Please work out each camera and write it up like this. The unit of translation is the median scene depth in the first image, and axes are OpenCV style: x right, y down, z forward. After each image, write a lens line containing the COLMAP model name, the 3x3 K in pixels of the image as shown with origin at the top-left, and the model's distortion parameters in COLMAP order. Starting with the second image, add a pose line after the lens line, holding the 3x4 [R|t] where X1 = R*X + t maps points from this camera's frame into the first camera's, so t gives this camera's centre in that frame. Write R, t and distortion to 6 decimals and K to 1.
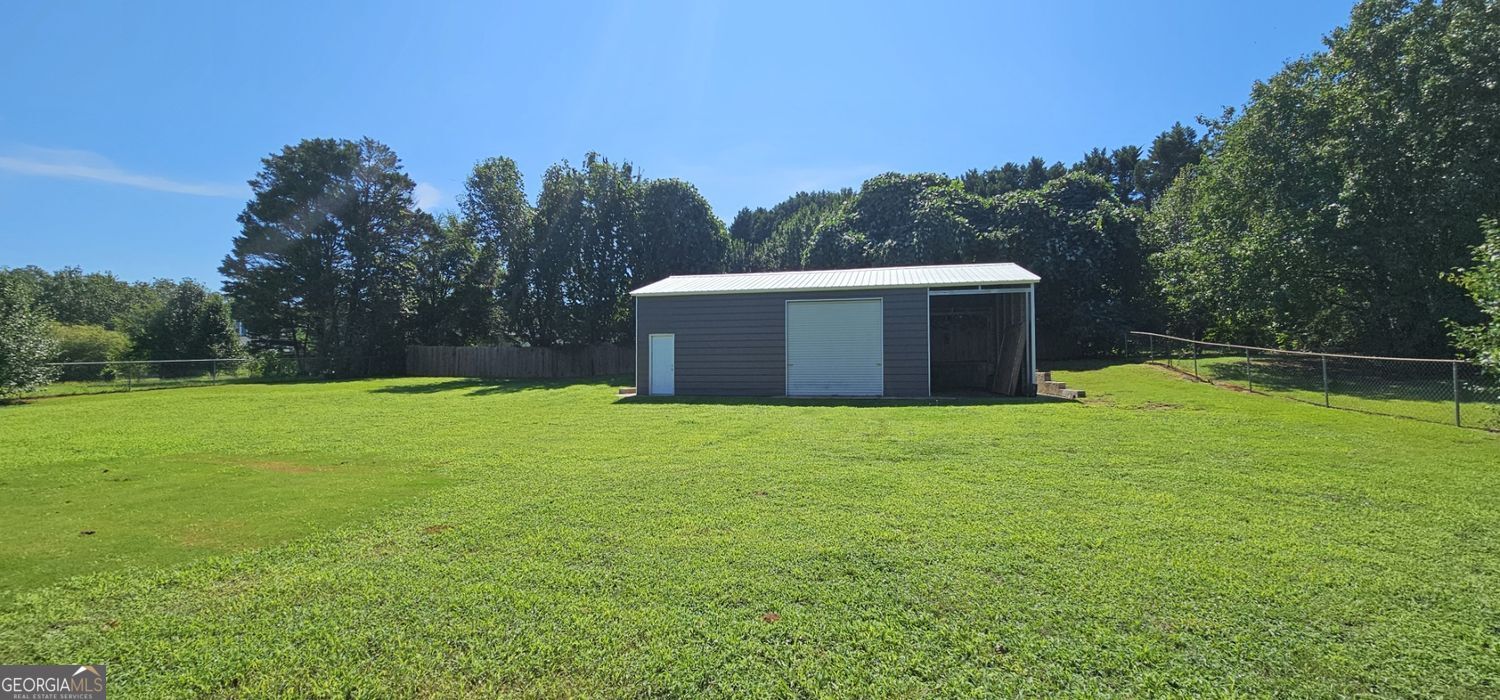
lens RADIAL K [[610.7, 0, 750.0], [0, 610.7, 350.0], [0, 0, 1]] dist [-0.003063, -0.000056]
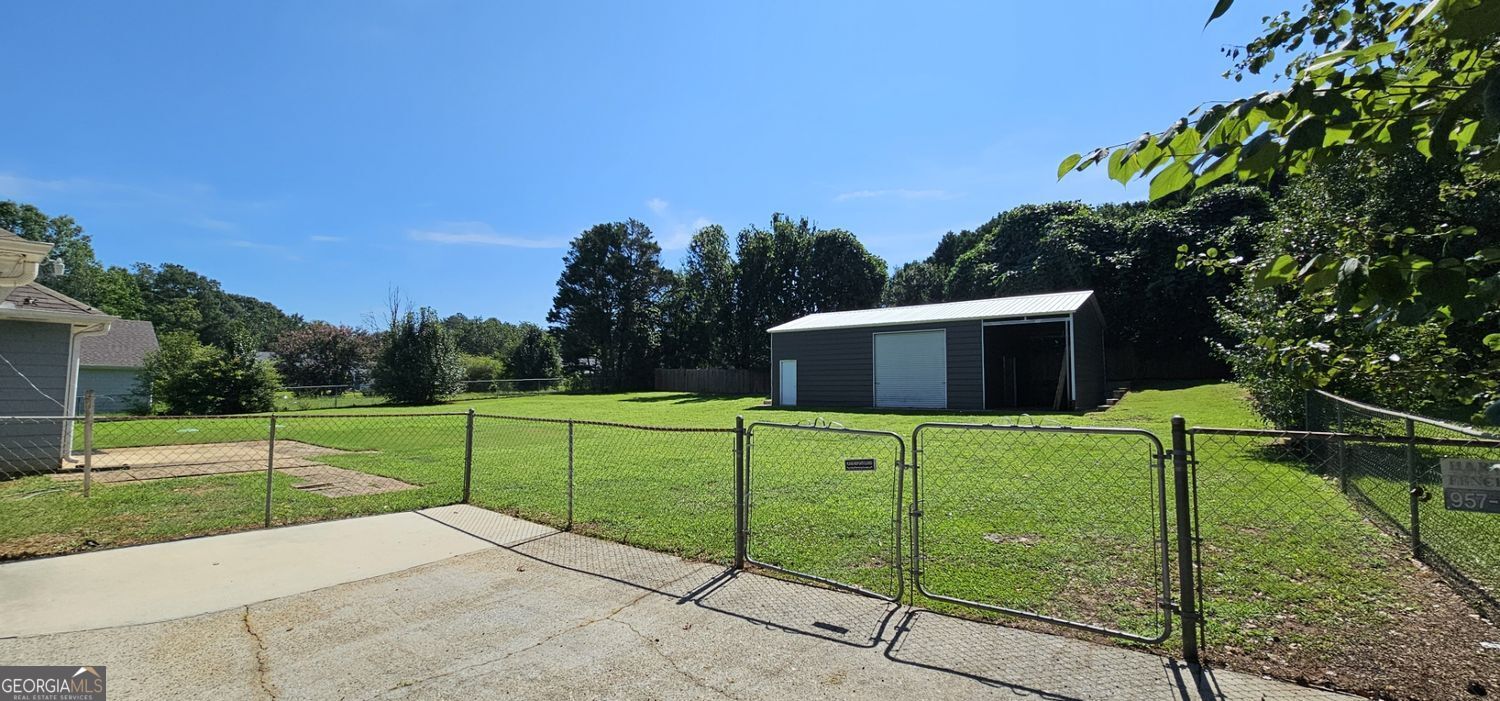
lens RADIAL K [[610.7, 0, 750.0], [0, 610.7, 350.5], [0, 0, 1]] dist [-0.003063, -0.000056]
pose [[0.911296, -0.020110, -0.411261, 0.203576], [0.008514, 0.999513, -0.030010, -0.004605], [0.411664, 0.023847, 0.911024, -0.162942]]
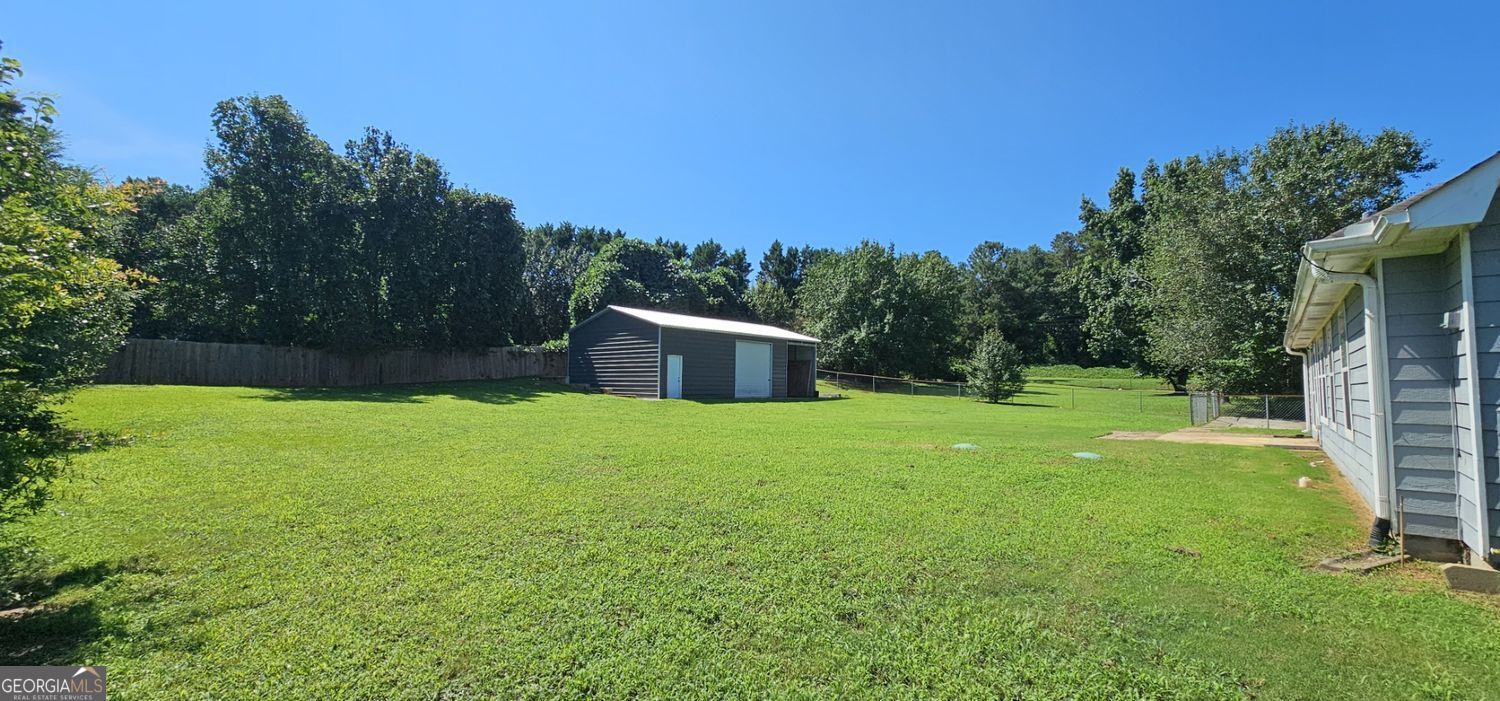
lens RADIAL K [[610.7, 0, 750.0], [0, 610.7, 350.5], [0, 0, 1]] dist [-0.003063, -0.000056]
pose [[0.493797, 0.065187, 0.867130, -0.773638], [-0.049916, 0.997667, -0.046575, 0.012831], [-0.868143, -0.020285, 0.495899, 0.090649]]
